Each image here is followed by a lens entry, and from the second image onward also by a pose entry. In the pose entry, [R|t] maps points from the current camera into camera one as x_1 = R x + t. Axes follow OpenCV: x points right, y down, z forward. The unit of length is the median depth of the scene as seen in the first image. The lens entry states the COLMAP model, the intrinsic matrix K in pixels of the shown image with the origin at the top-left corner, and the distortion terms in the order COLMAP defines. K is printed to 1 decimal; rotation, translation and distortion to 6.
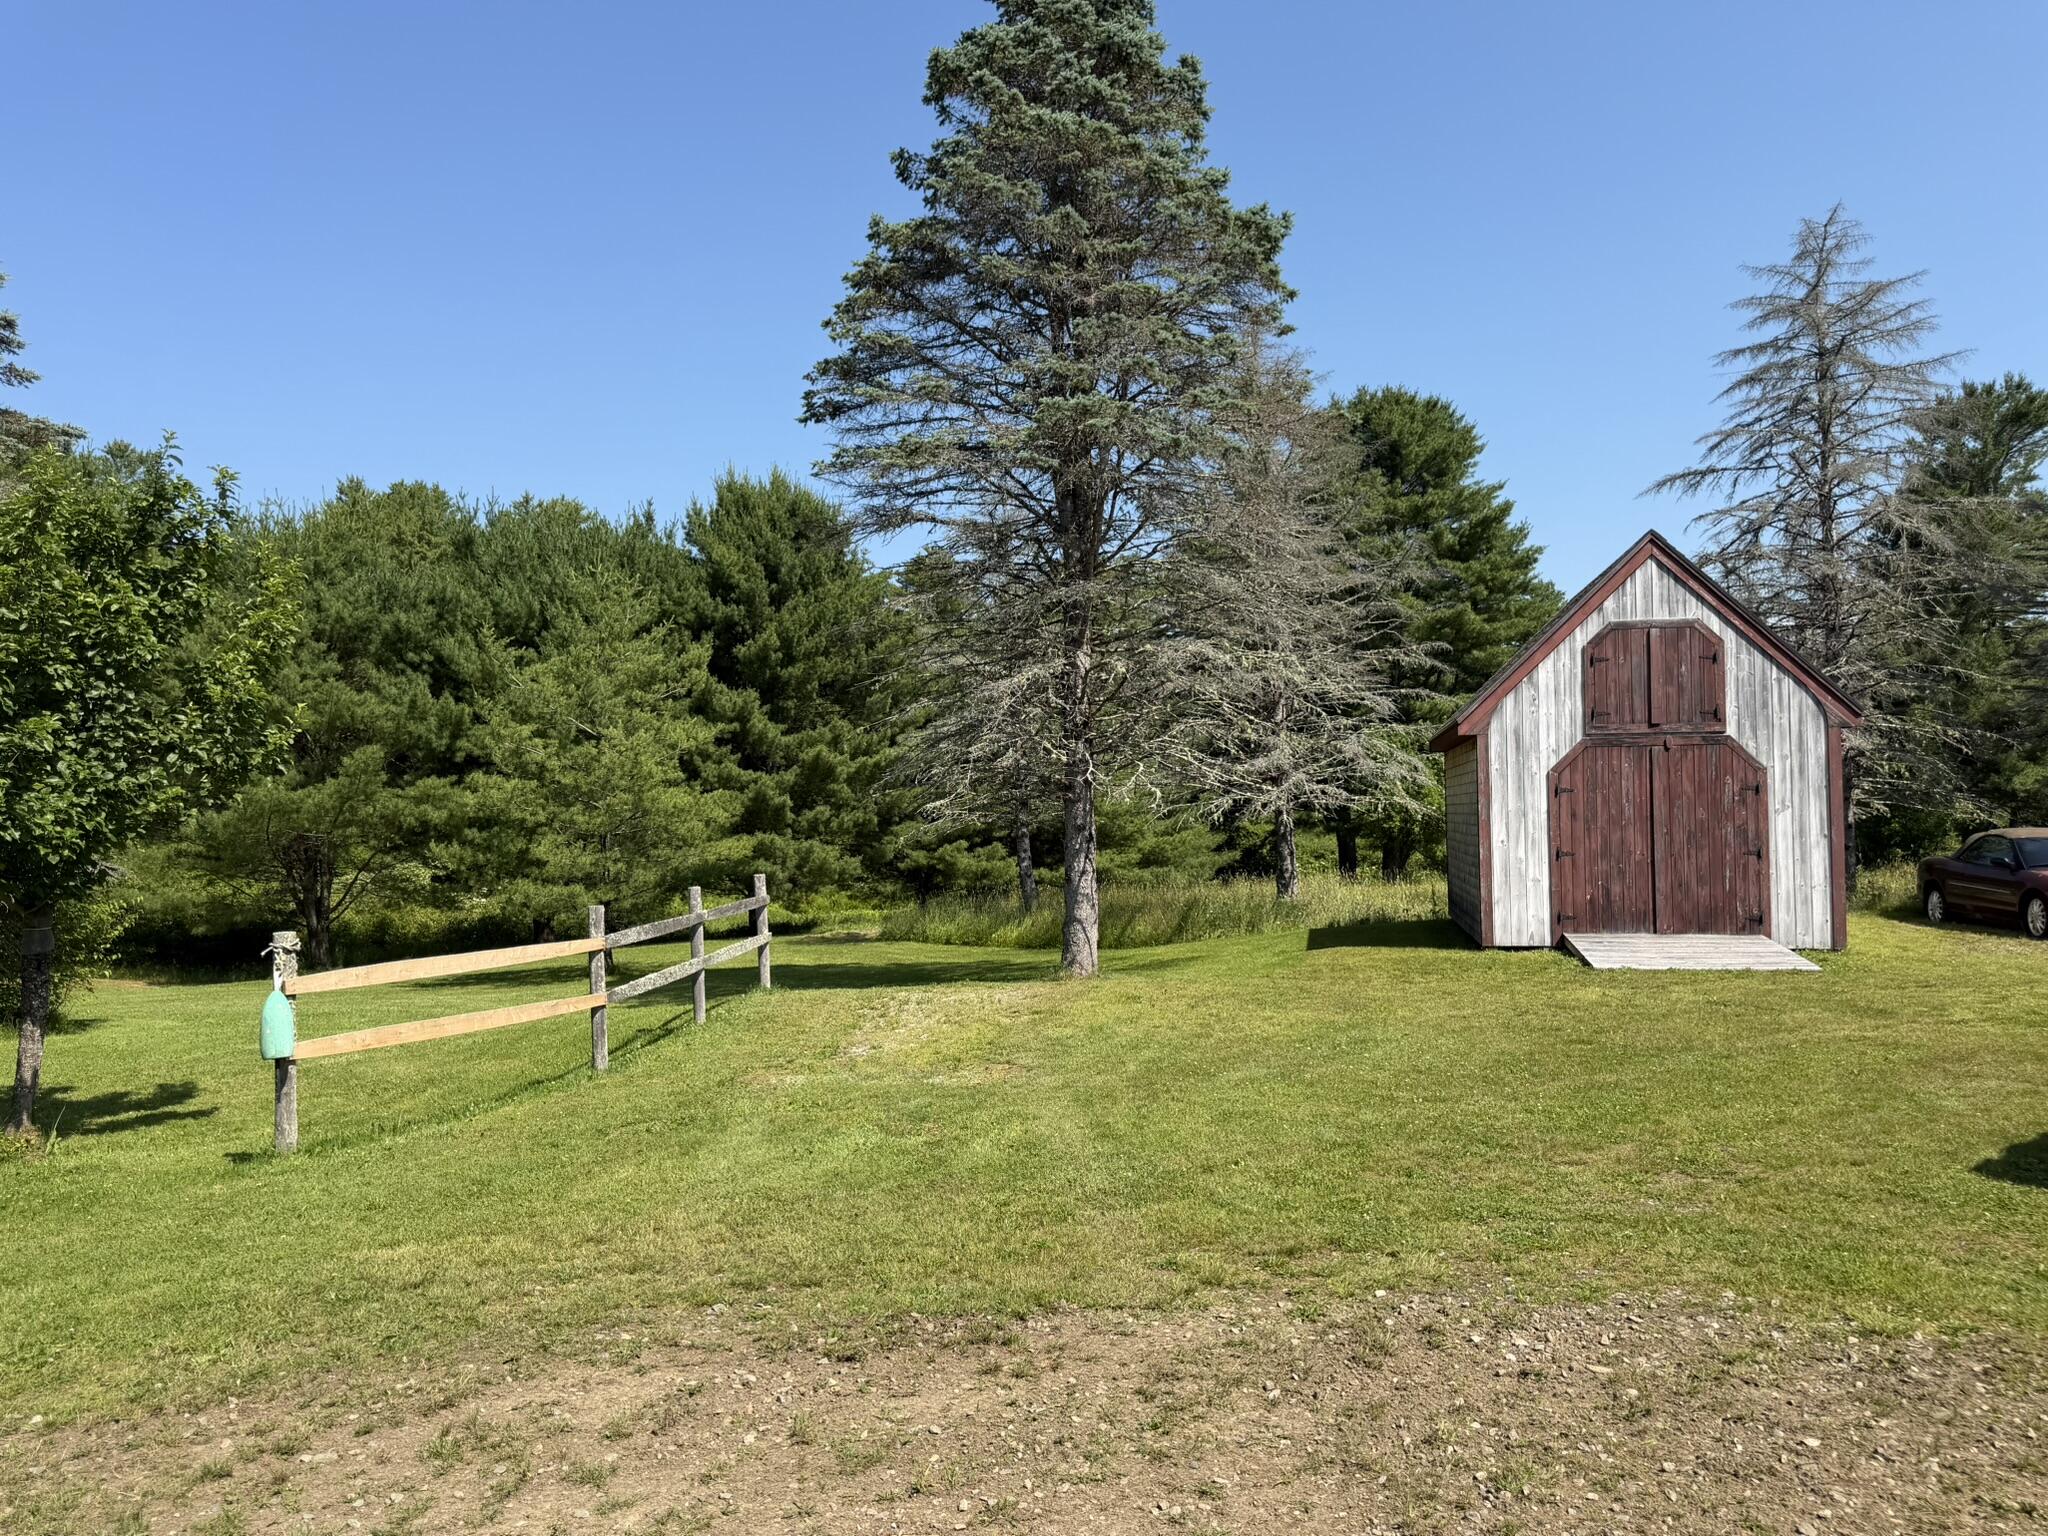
lens RADIAL K [[1338.0, 0, 1023.5], [0, 1338.0, 775.1], [0, 0, 1]] dist [0.048155, -0.061984]
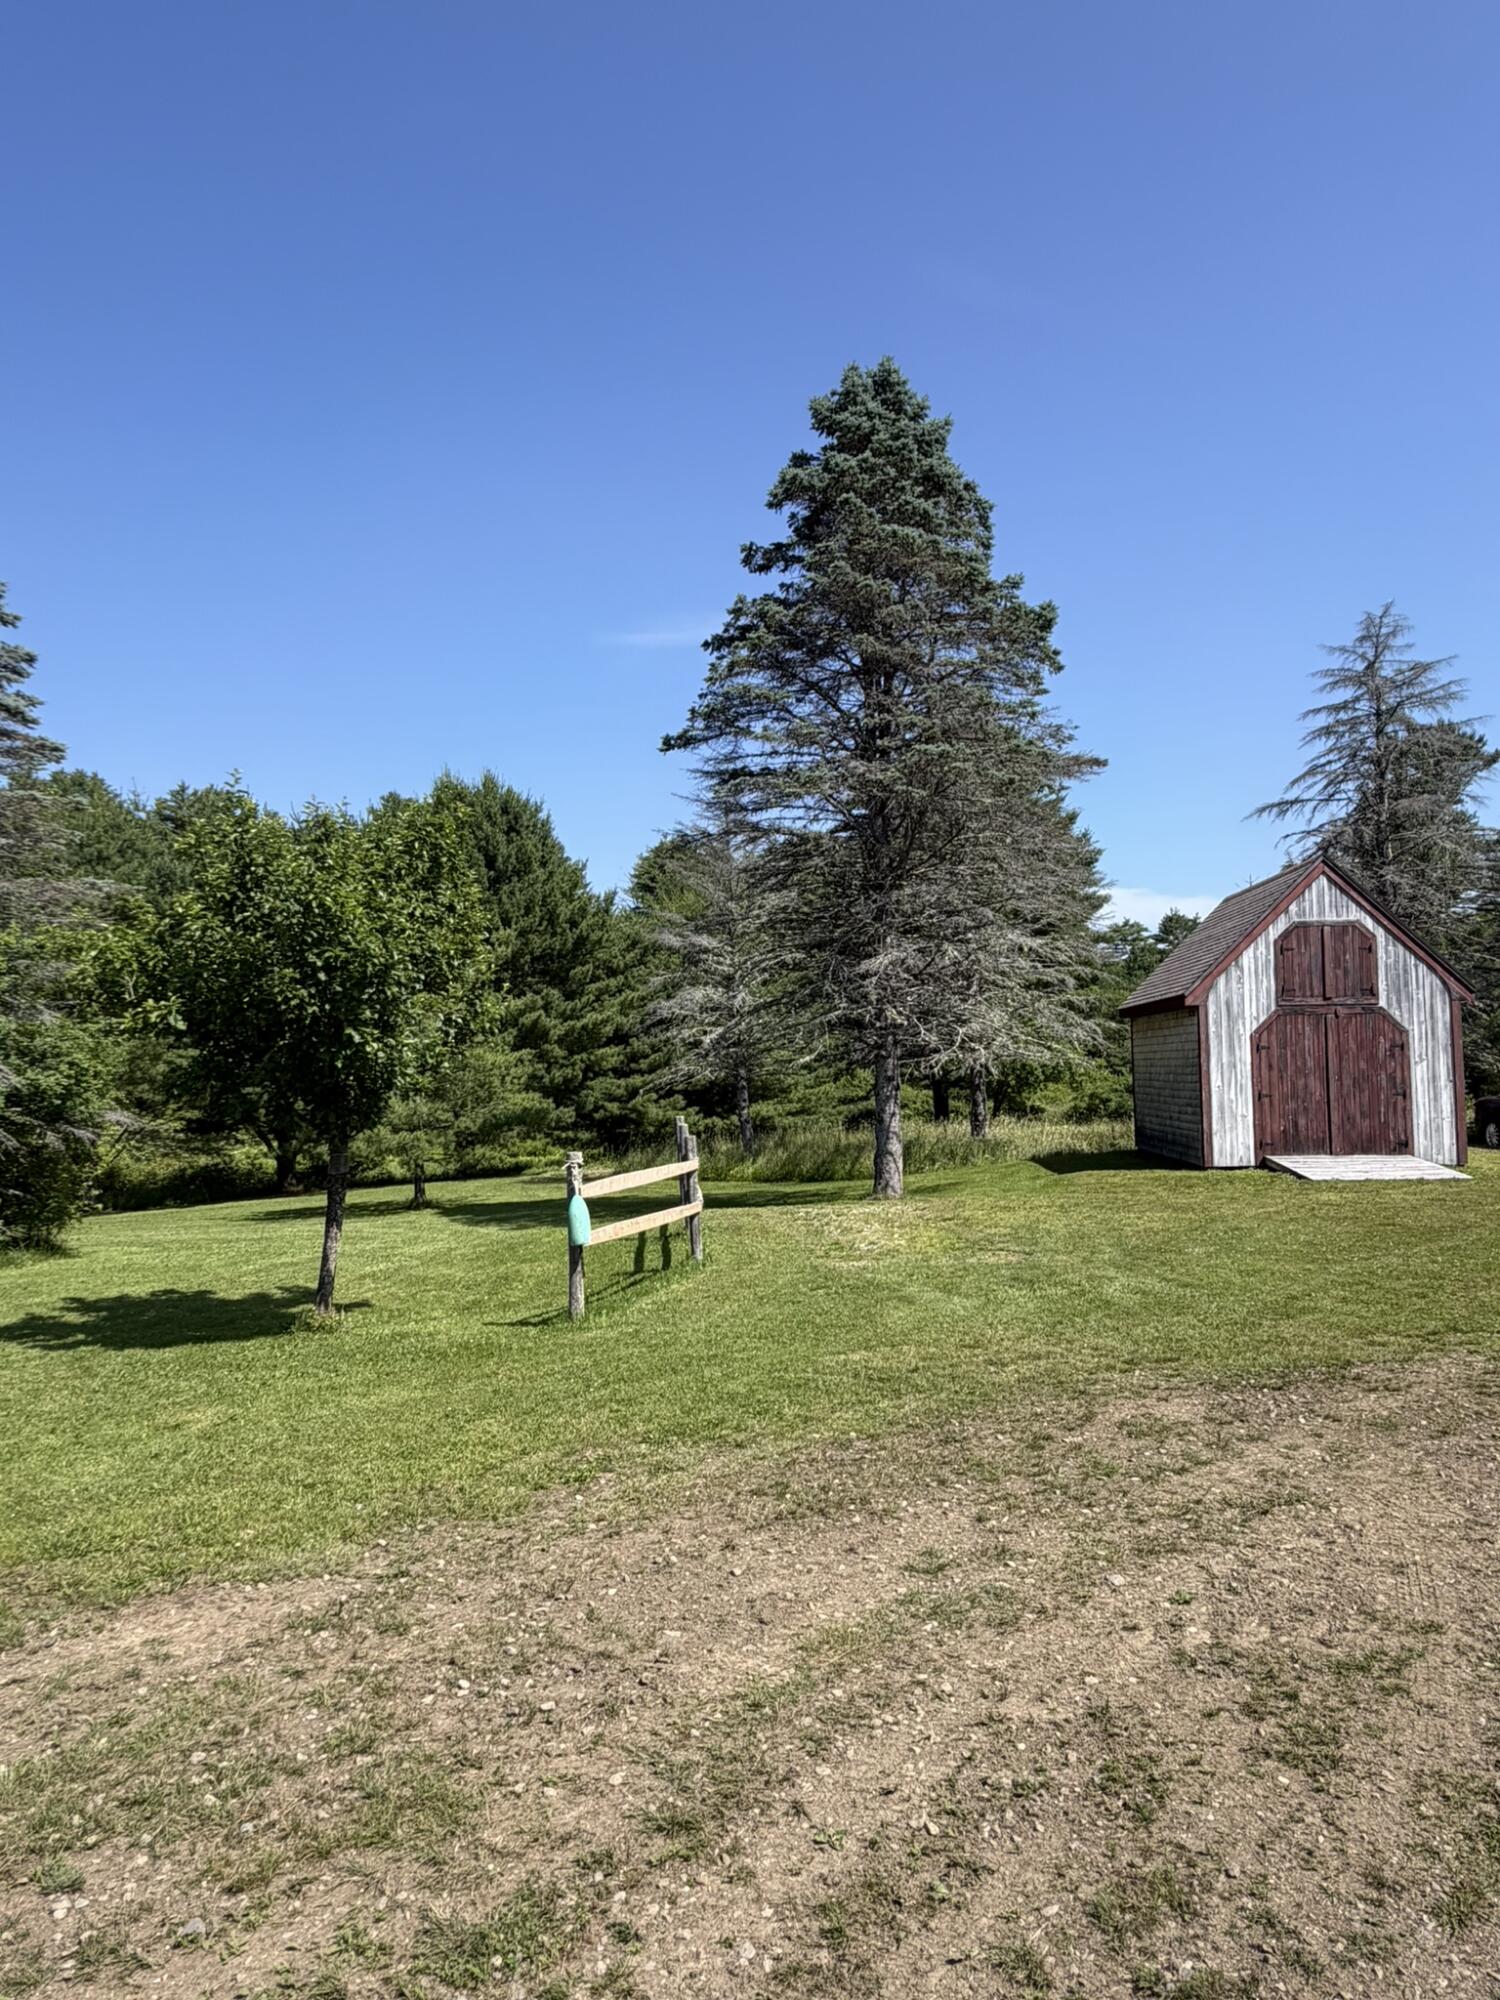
lens RADIAL K [[1188.2, 0, 750.0], [0, 1188.2, 1000.0], [0, 0, 1]] dist [0.004765, 0.001519]
pose [[0.992578, 0.002296, 0.121589, -0.239297], [0.001450, 0.999527, -0.030711, -0.000471], [-0.121602, 0.030660, 0.992105, -0.097695]]
